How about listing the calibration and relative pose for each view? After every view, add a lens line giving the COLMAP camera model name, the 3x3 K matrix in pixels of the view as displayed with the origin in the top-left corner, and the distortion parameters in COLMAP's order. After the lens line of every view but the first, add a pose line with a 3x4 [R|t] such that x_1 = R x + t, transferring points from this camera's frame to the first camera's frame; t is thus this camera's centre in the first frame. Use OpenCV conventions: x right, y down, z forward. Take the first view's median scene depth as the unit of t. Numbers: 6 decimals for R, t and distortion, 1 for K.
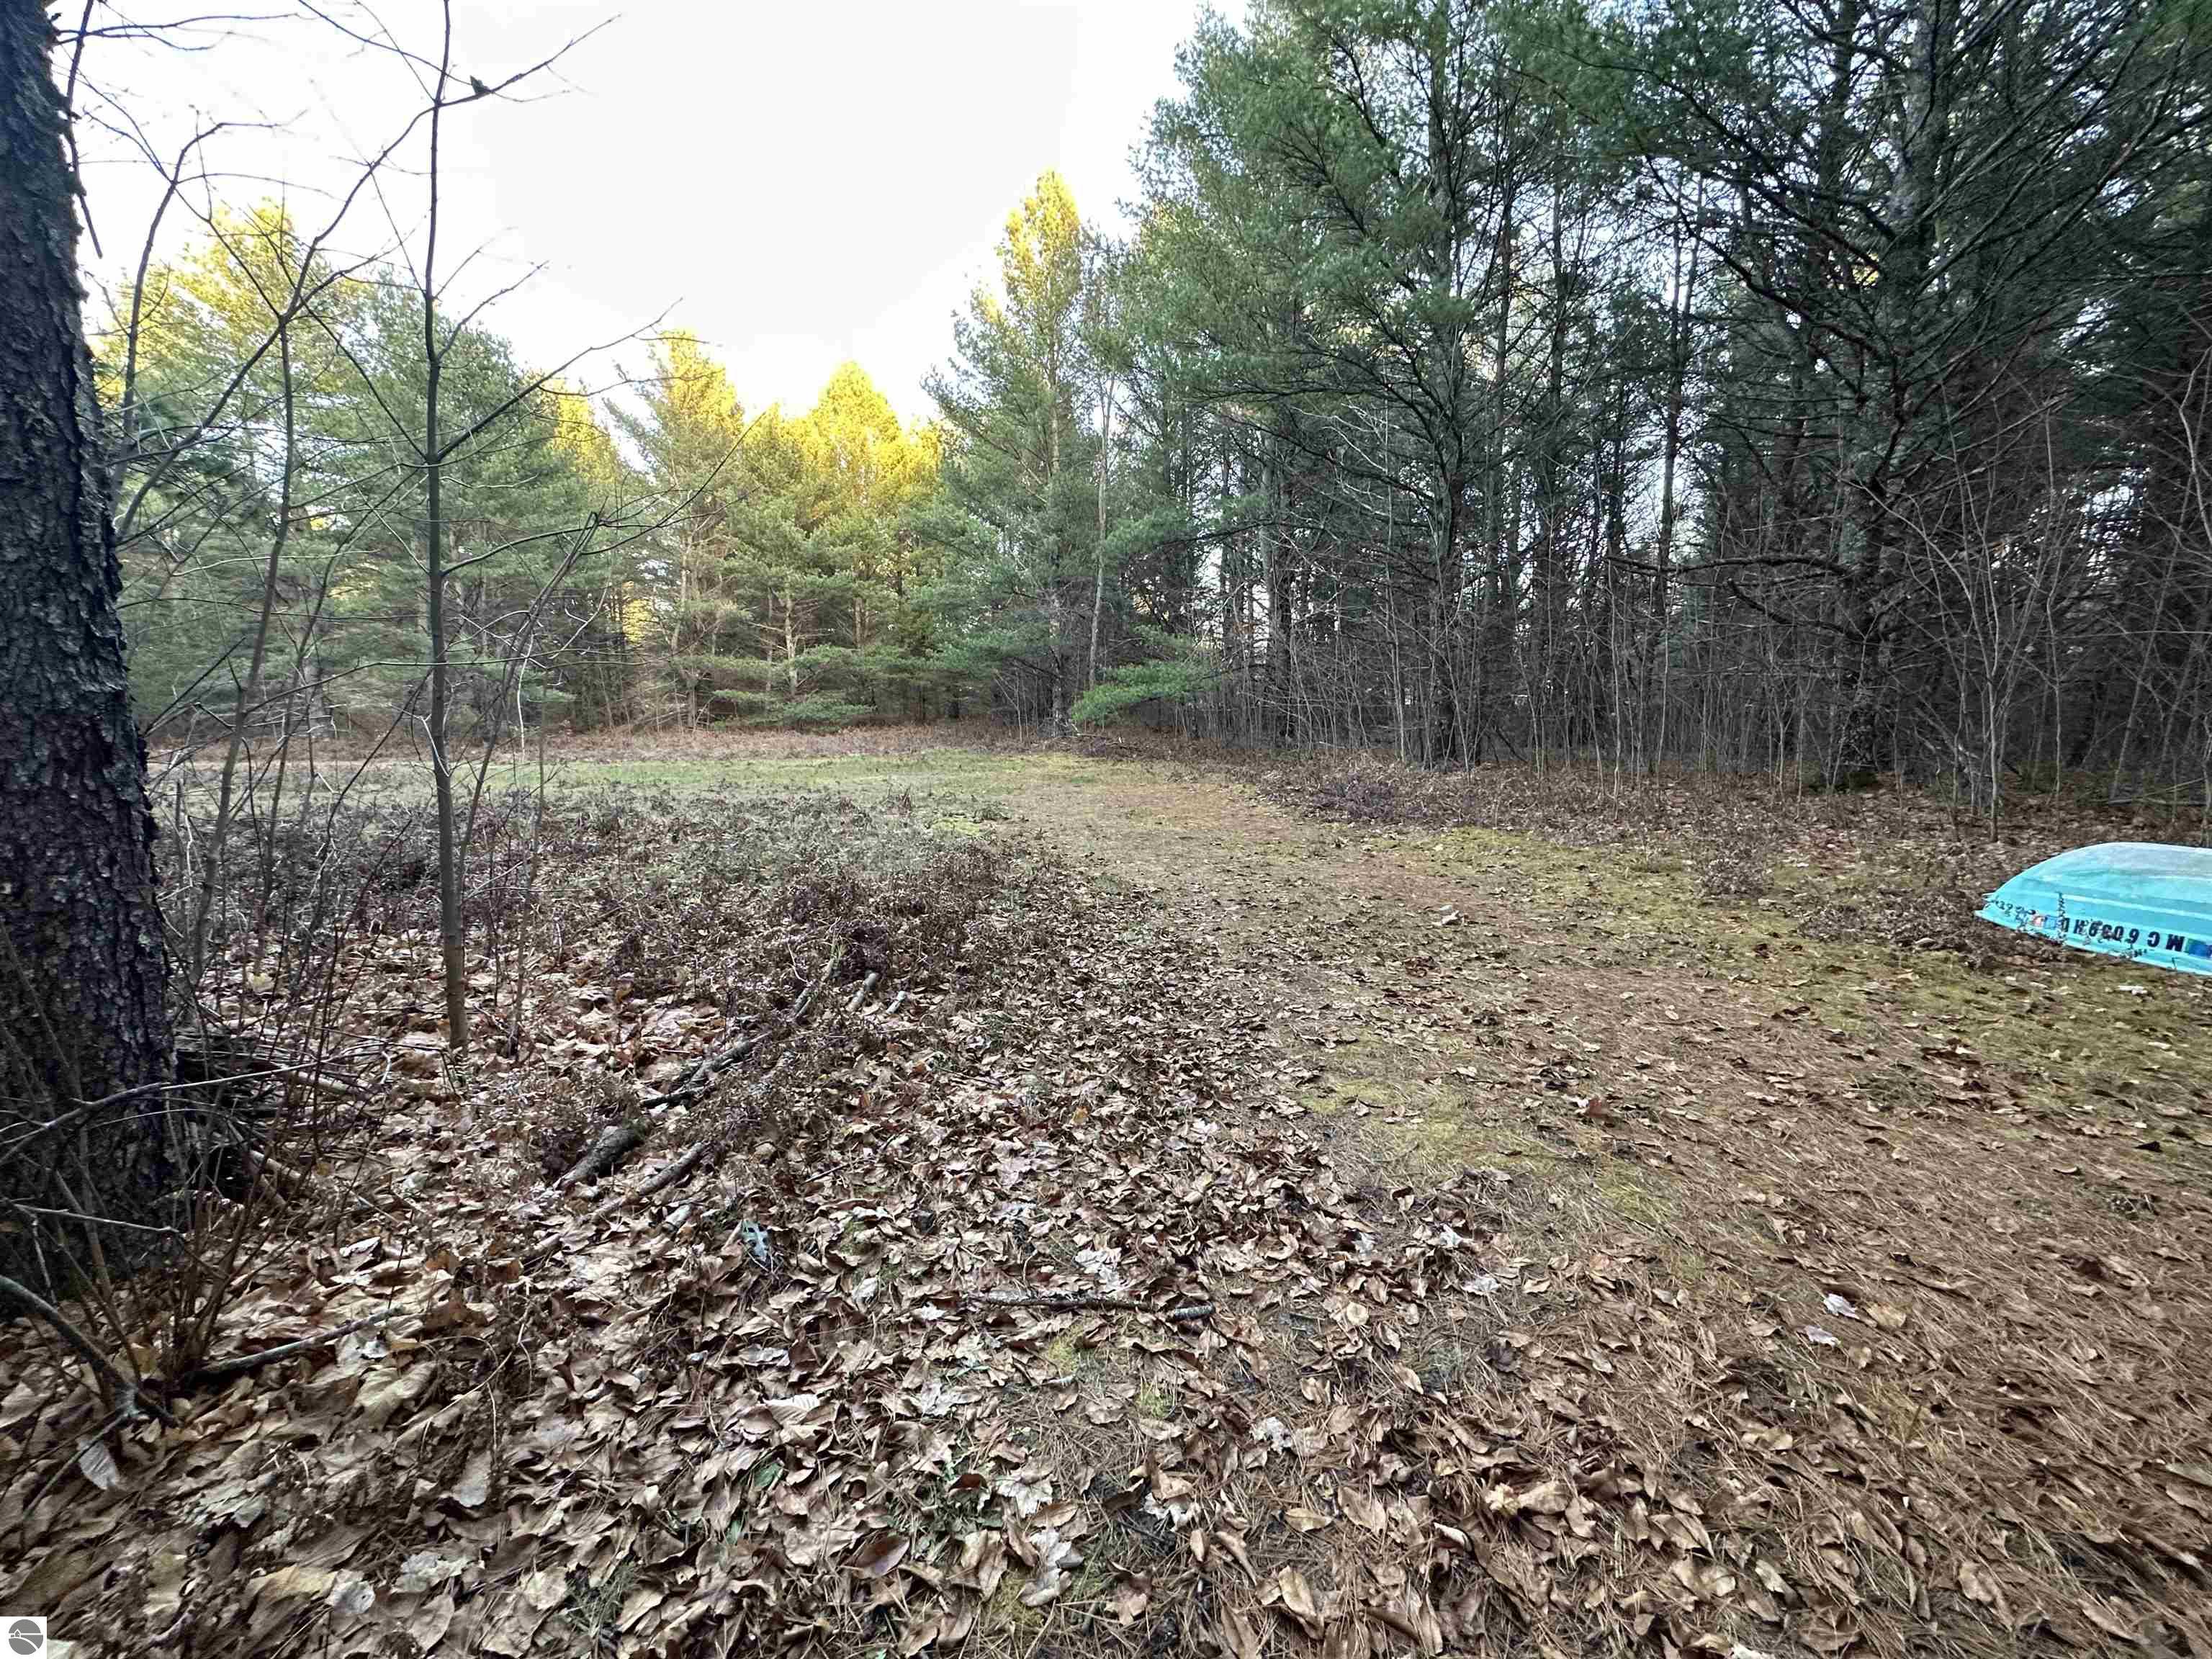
lens RADIAL K [[882.2, 0, 1098.8], [0, 882.2, 833.5], [0, 0, 1]] dist [-0.002688, 0.000375]
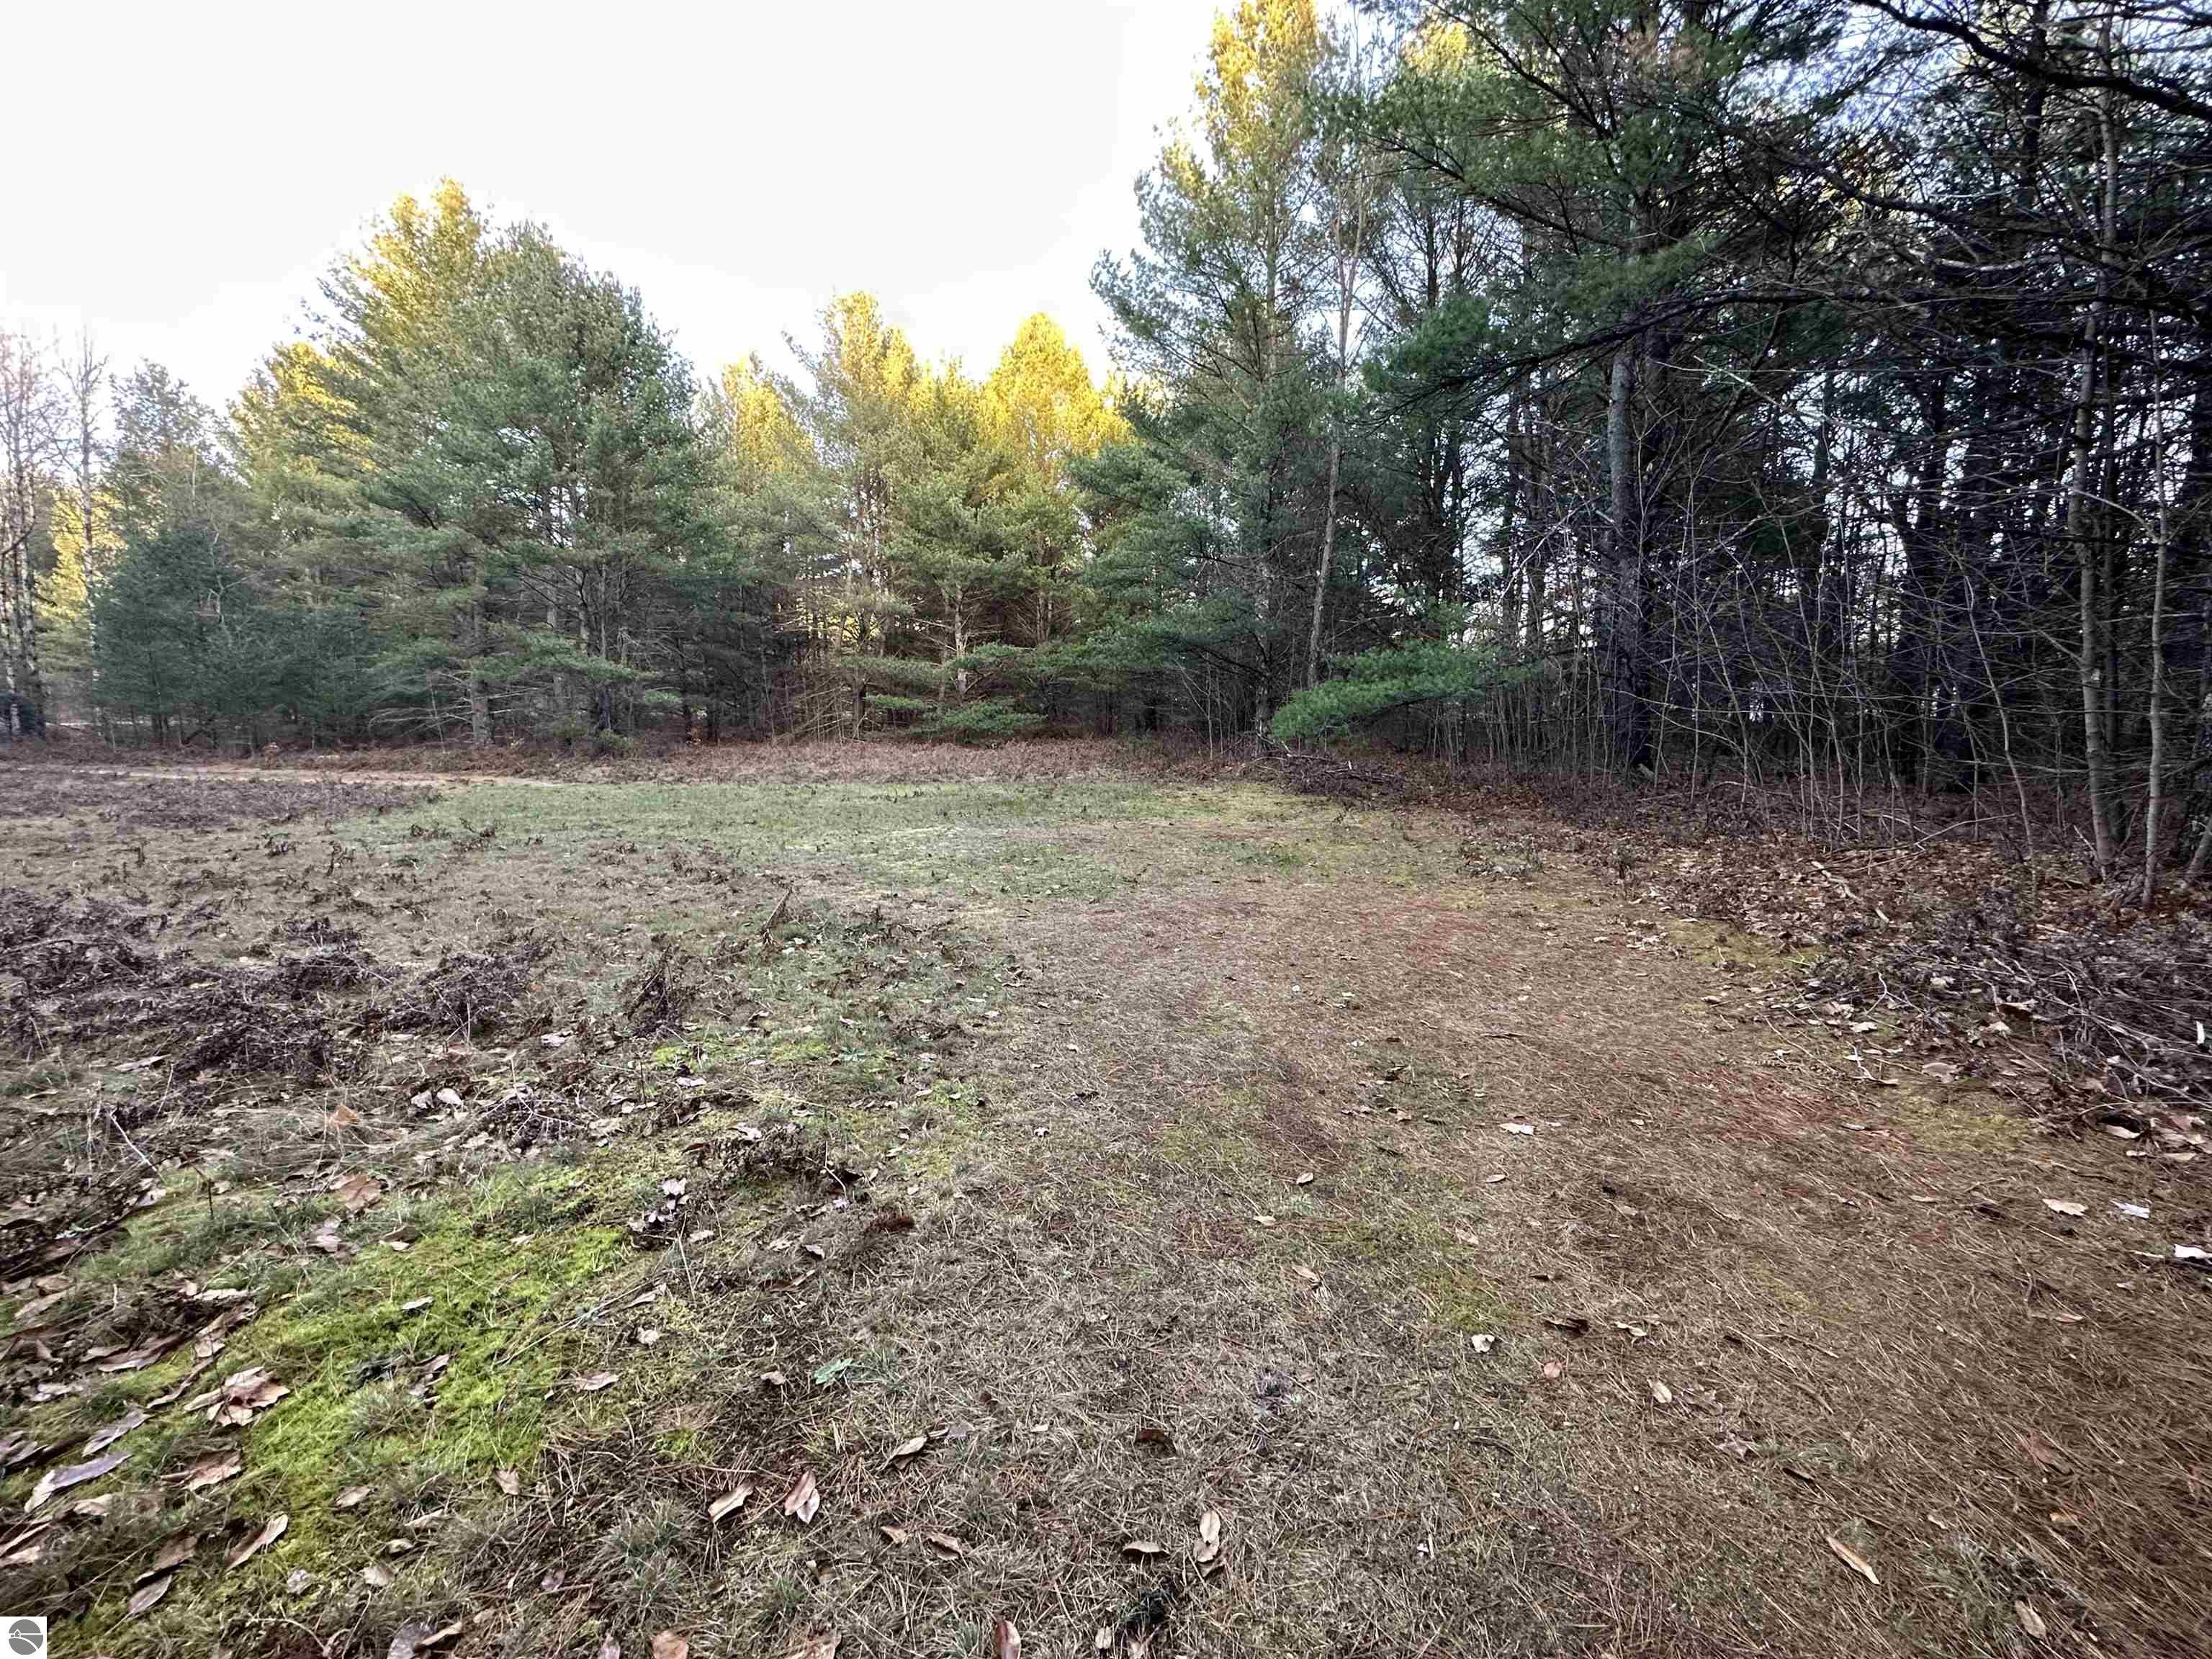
lens RADIAL K [[882.2, 0, 1110.6], [0, 882.2, 823.5], [0, 0, 1]] dist [-0.002688, 0.000375]
pose [[0.971136, 0.034488, -0.236022, 0.004556], [-0.040242, 0.998998, -0.019606, -0.029248], [0.235109, 0.028538, 0.971550, 0.218269]]
